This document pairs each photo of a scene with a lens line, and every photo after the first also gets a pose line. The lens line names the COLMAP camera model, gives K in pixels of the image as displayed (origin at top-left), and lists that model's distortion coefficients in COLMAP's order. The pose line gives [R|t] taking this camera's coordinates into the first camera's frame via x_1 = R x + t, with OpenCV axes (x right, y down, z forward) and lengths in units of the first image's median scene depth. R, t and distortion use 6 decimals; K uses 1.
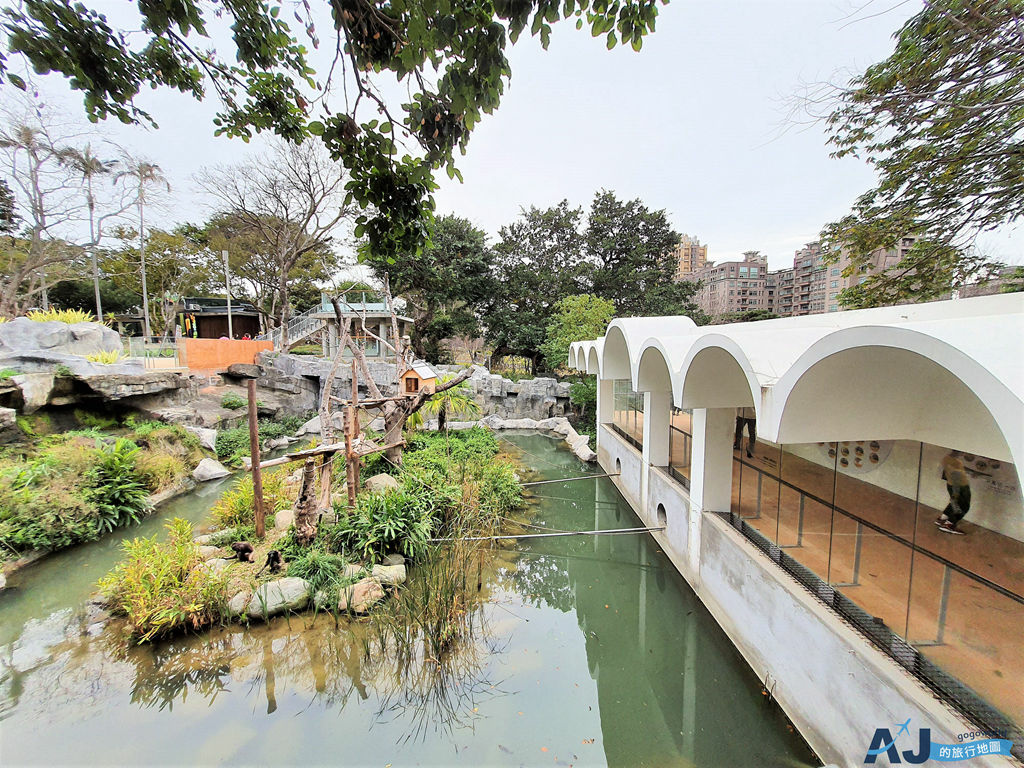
lens RADIAL K [[406.6, 0, 515.8], [0, 406.6, 381.8], [0, 0, 1]] dist [-0.003016, 0.001356]
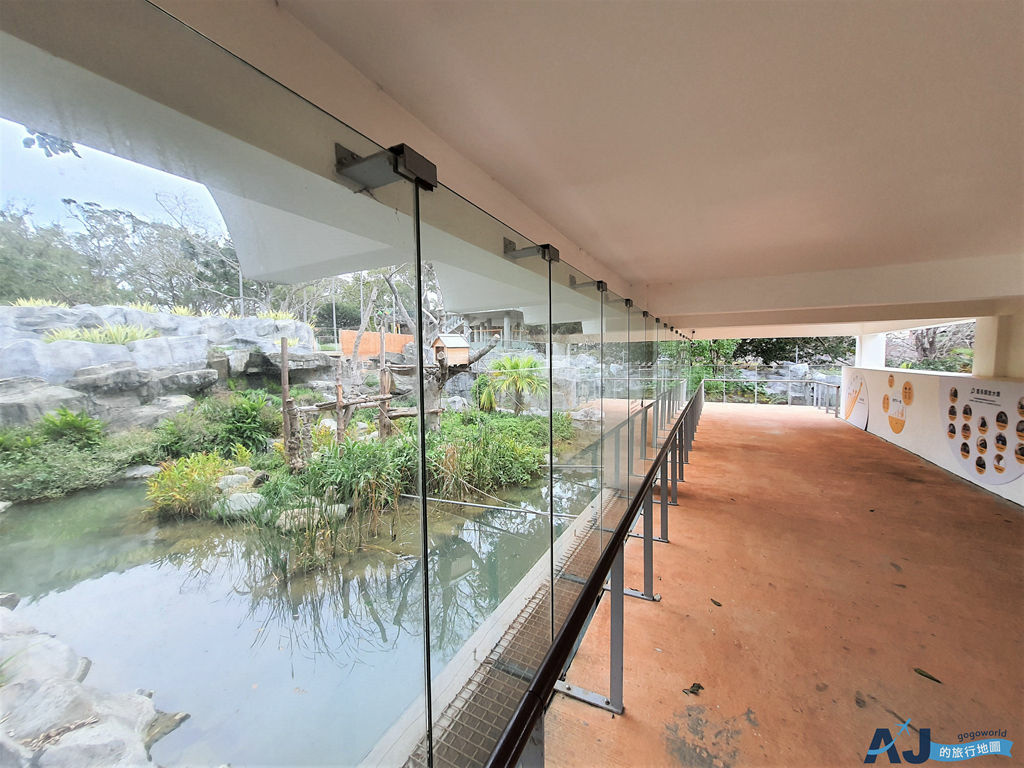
lens RADIAL K [[406.6, 0, 512.1], [0, 406.6, 380.2], [0, 0, 1]] dist [-0.003016, 0.001356]
pose [[0.883543, 0.020029, -0.467922, 0.530058], [-0.033000, 0.999264, -0.019539, 0.122206], [0.467186, 0.032705, 0.883554, 0.244805]]
